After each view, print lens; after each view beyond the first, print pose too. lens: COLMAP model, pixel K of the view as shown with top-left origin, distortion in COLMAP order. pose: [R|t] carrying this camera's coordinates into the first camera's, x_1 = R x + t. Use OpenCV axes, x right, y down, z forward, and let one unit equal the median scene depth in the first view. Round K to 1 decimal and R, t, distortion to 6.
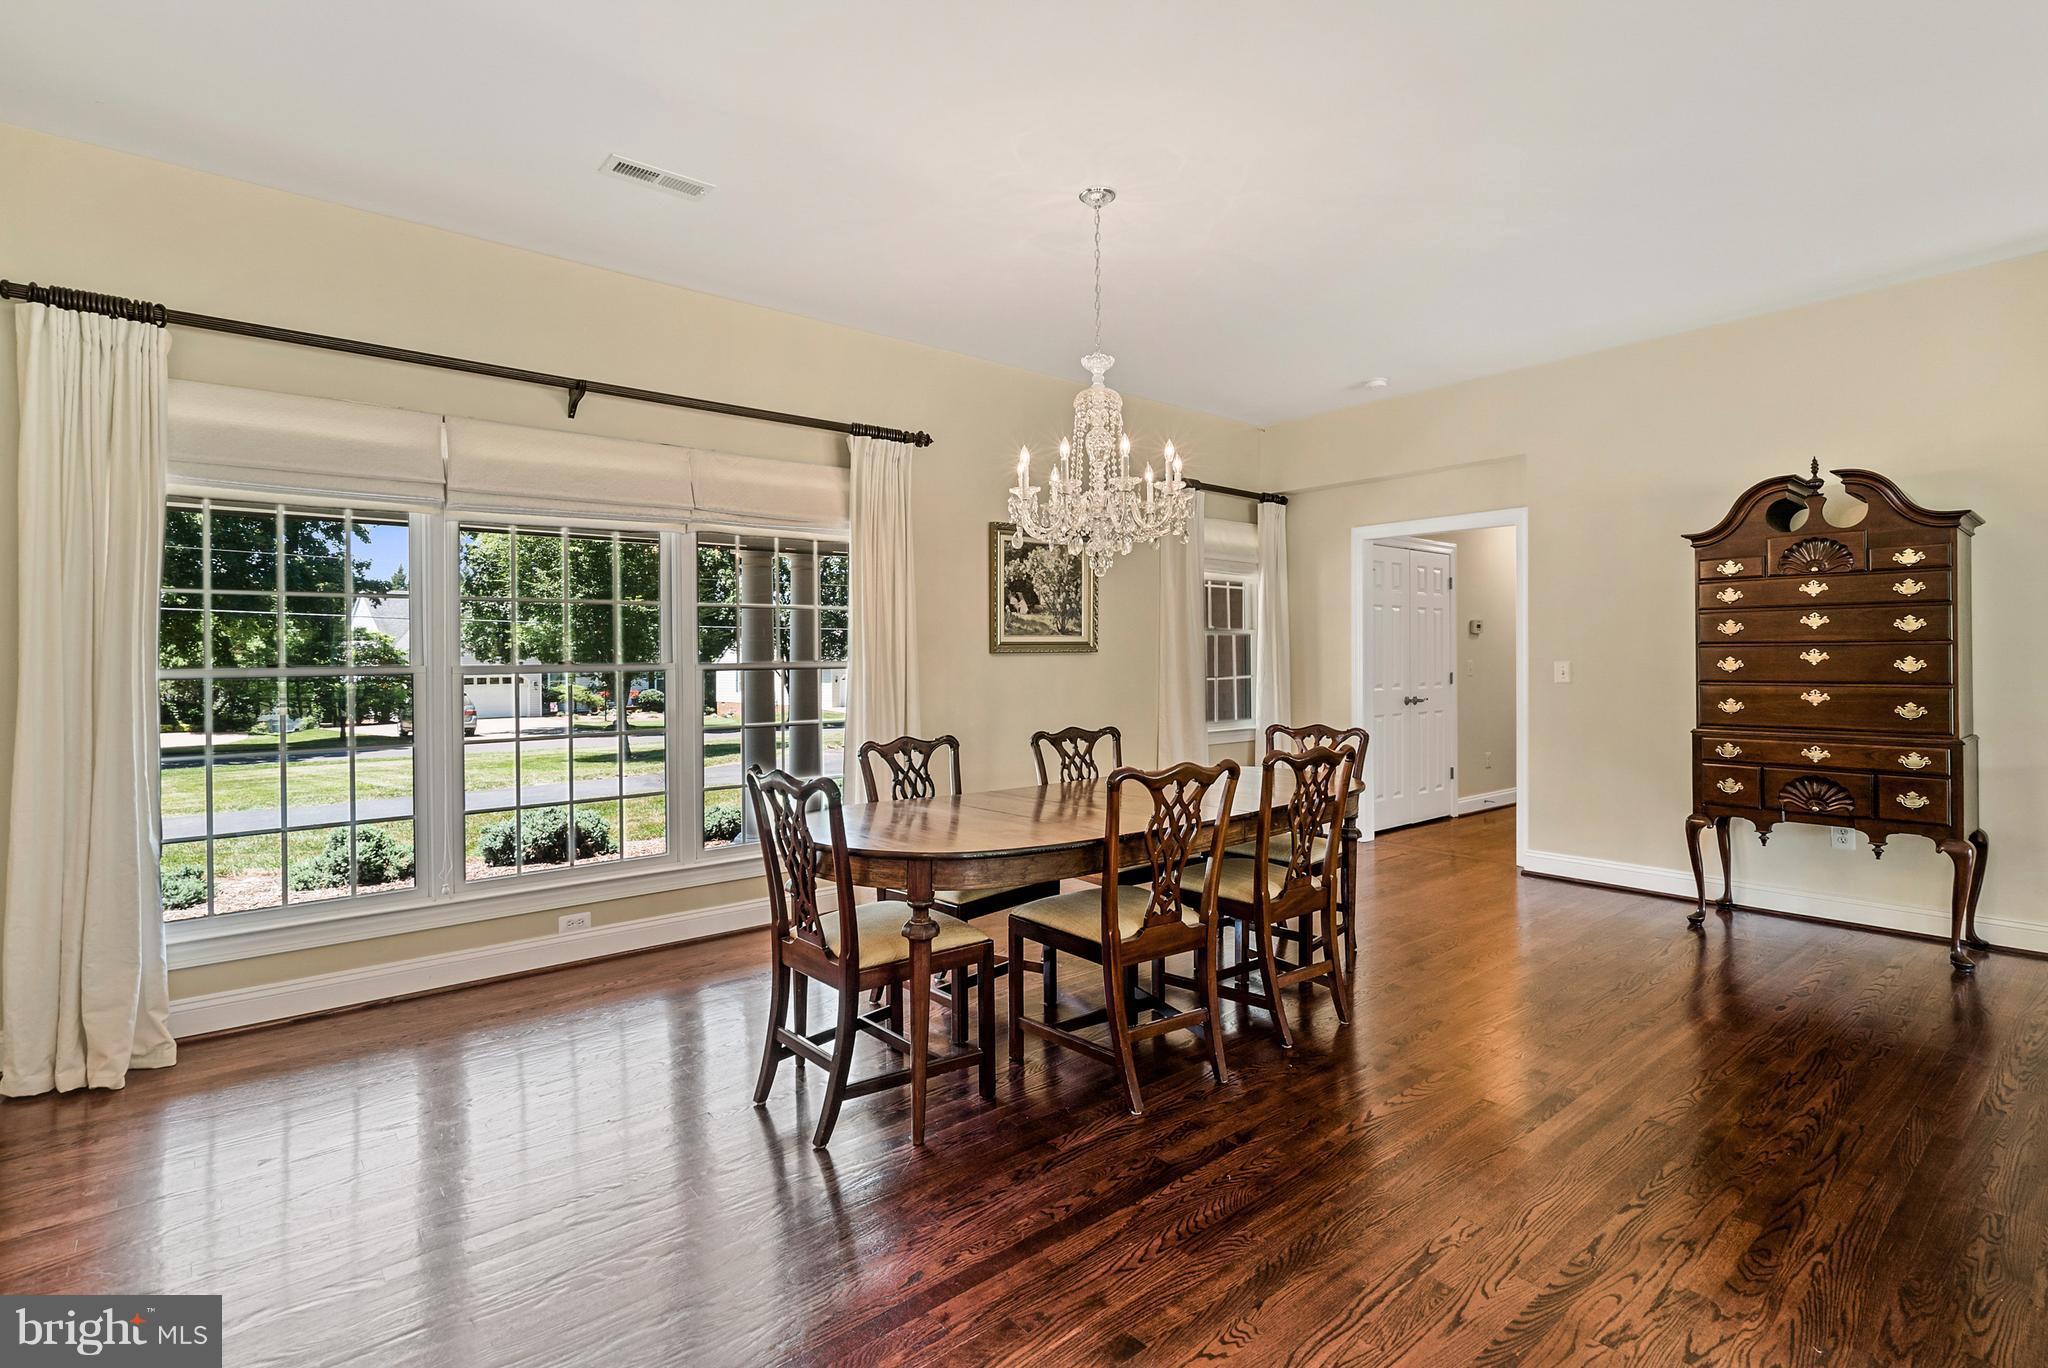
lens RADIAL K [[927.9, 0, 1027.7], [0, 927.9, 664.2], [0, 0, 1]] dist [0.000423, 0.000168]
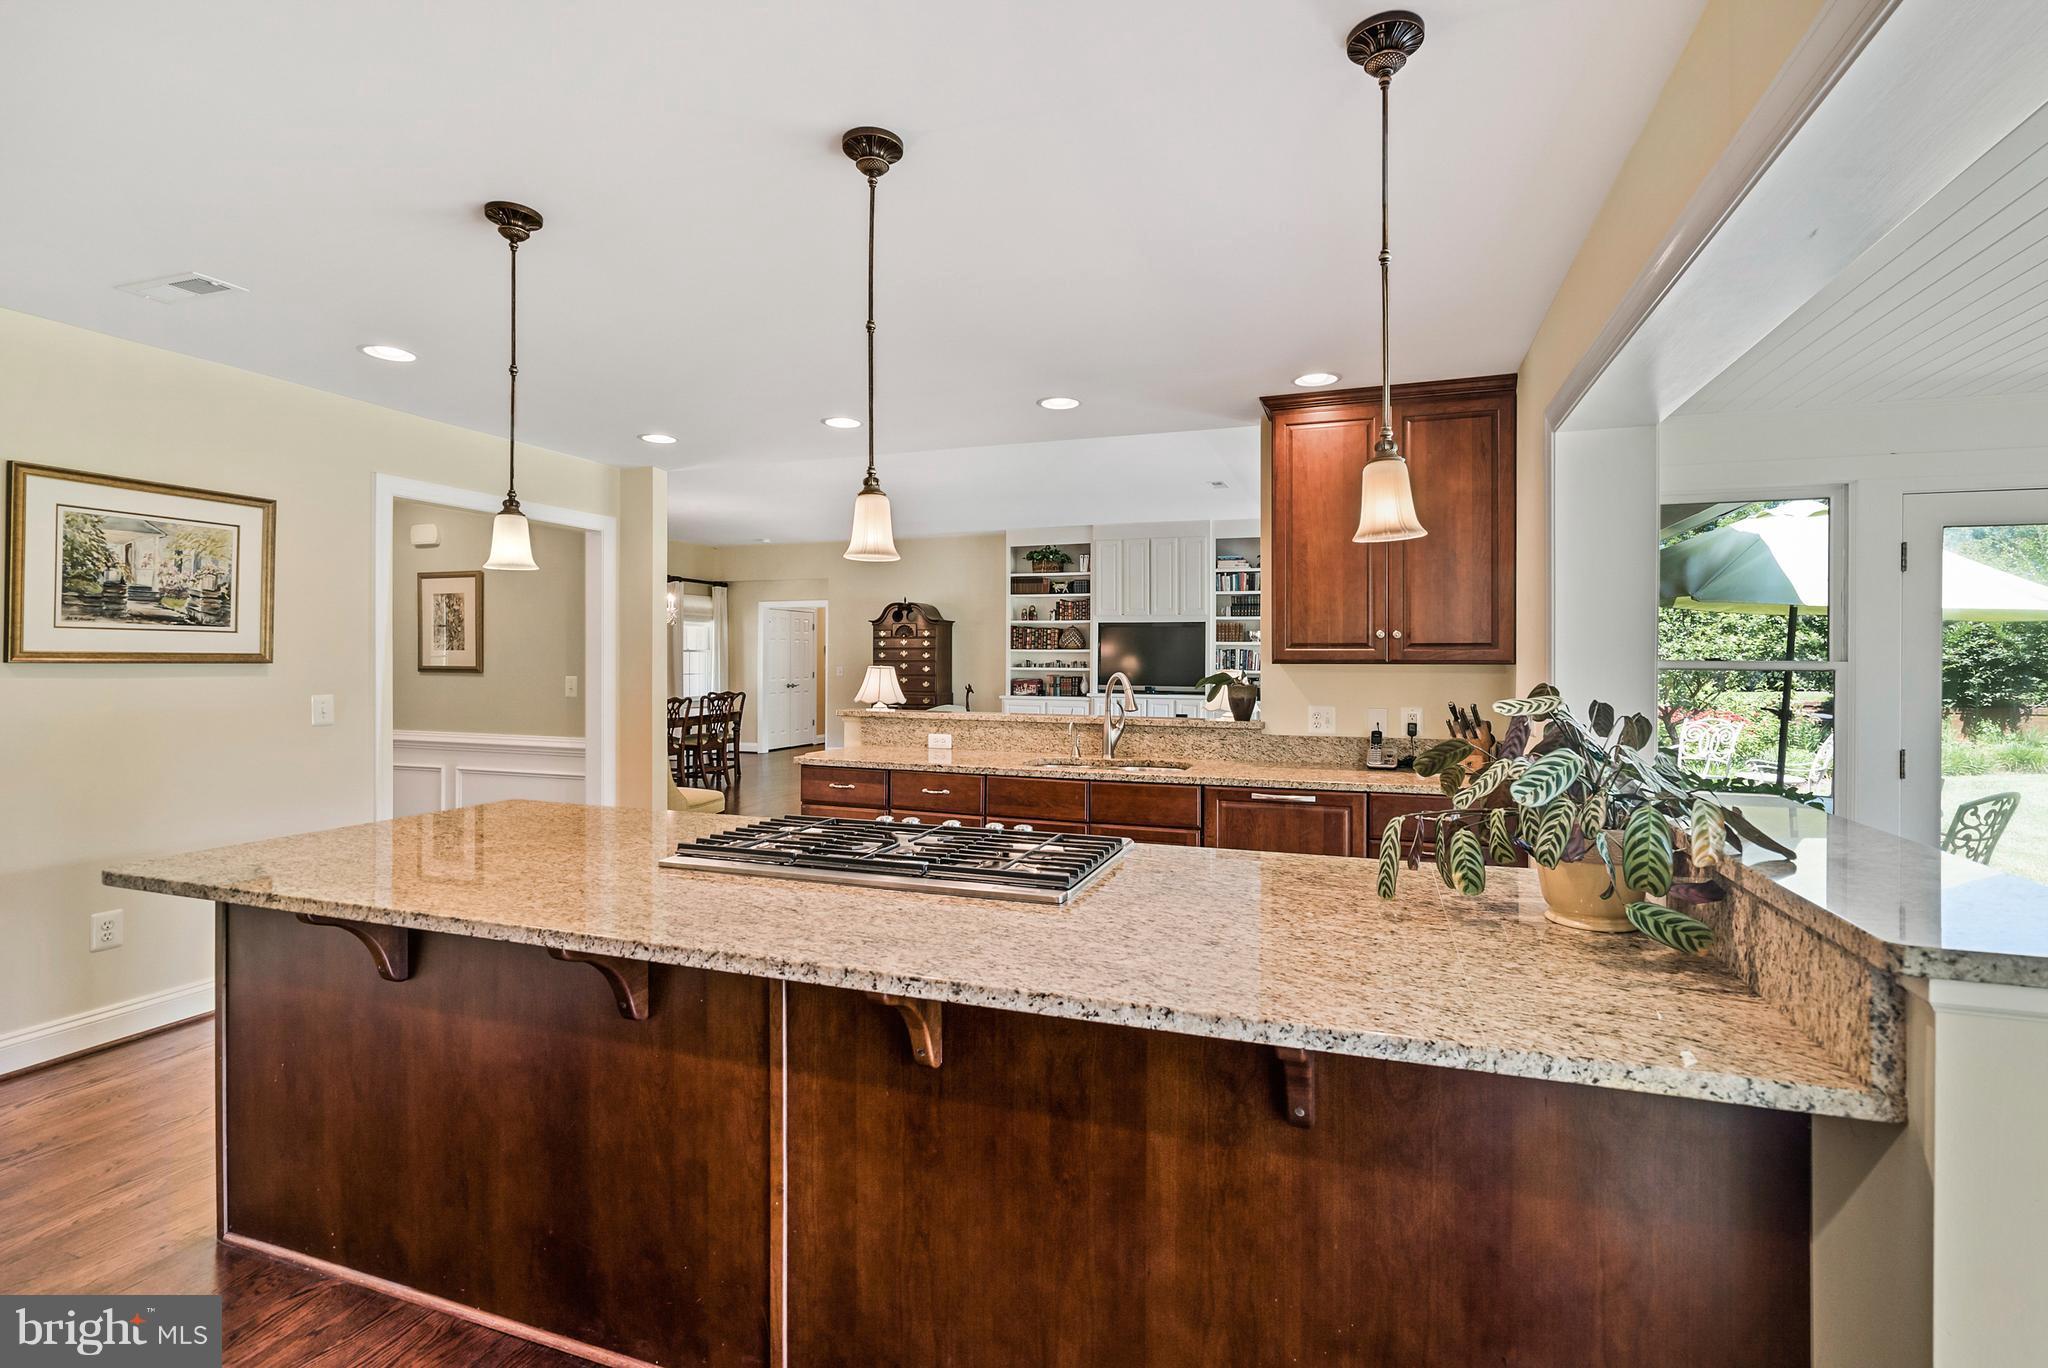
lens RADIAL K [[927.9, 0, 1027.7], [0, 927.9, 664.2], [0, 0, 1]] dist [0.000423, 0.000168]
pose [[0.858905, 0.001984, 0.512130, -0.194169], [-0.002135, 0.999998, -0.000293, -0.008883], [-0.512130, -0.000841, 0.858908, -1.085708]]
